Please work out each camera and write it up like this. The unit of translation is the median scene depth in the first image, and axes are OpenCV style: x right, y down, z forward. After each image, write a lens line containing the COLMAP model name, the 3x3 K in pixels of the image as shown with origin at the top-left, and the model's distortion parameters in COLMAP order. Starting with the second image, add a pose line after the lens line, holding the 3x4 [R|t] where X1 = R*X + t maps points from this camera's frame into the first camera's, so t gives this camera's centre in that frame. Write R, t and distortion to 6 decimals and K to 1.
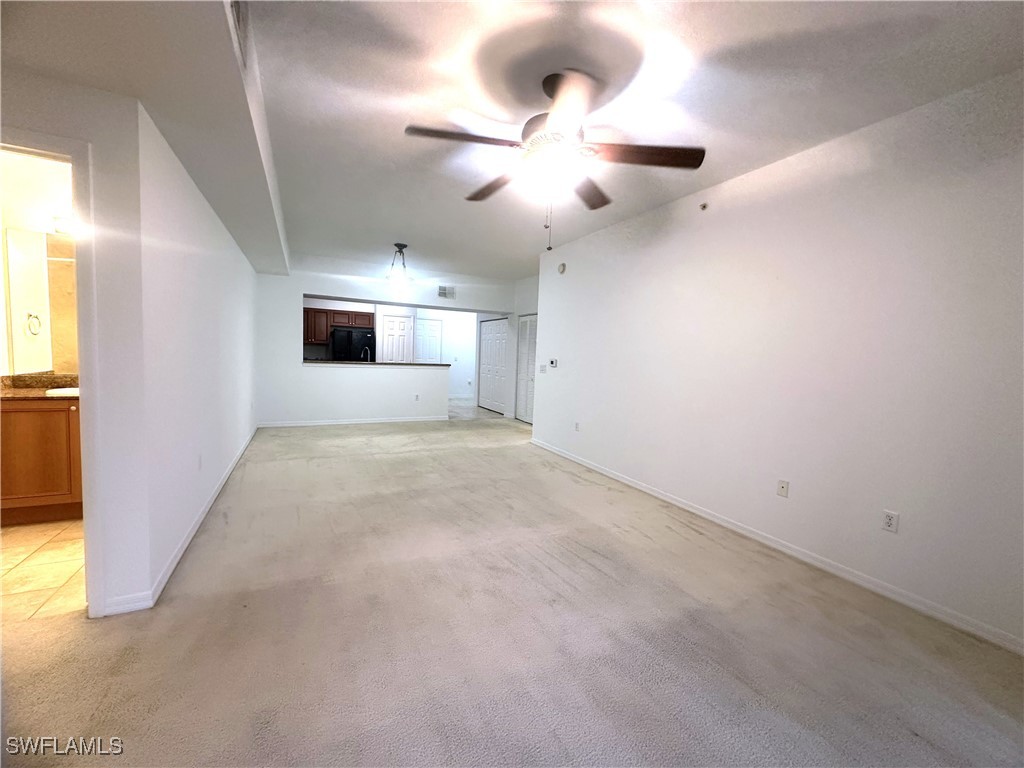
lens RADIAL K [[409.5, 0, 519.7], [0, 409.5, 381.9], [0, 0, 1]] dist [0.001098, 0.000311]
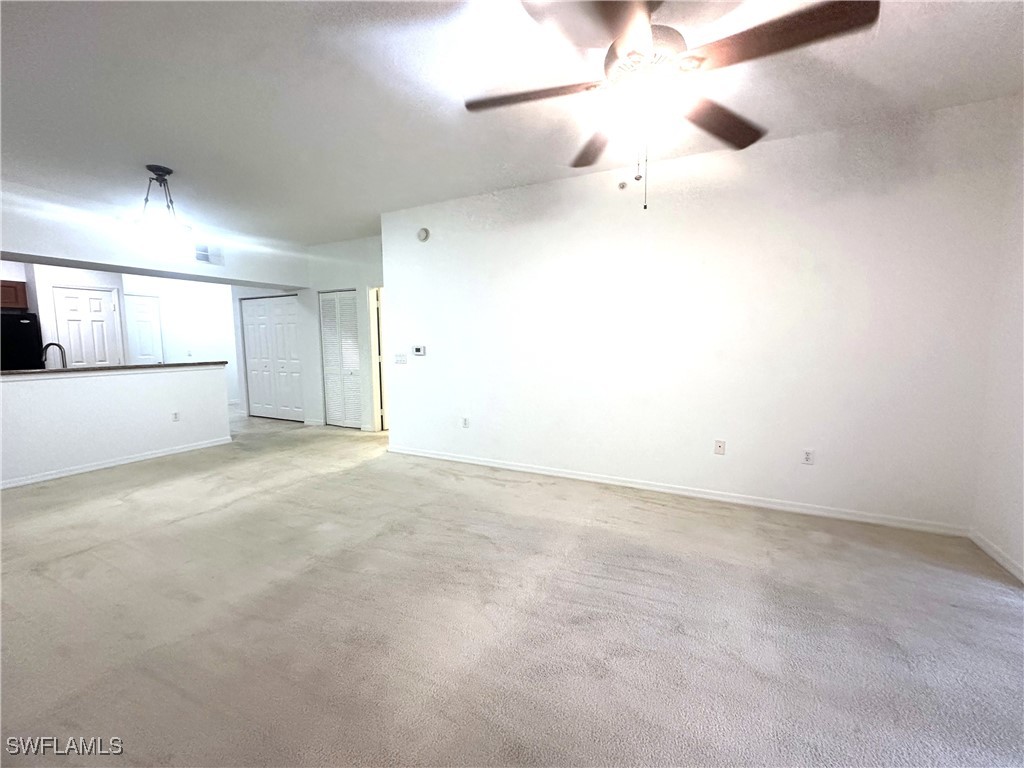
lens RADIAL K [[426.1, 0, 512.3], [0, 426.1, 383.1], [0, 0, 1]] dist [-0.001134, 0.000227]
pose [[0.811909, -0.103157, 0.574597, -0.266311], [0.078007, 0.994608, 0.068337, -0.025226], [-0.578548, -0.010661, 0.815578, 0.194319]]
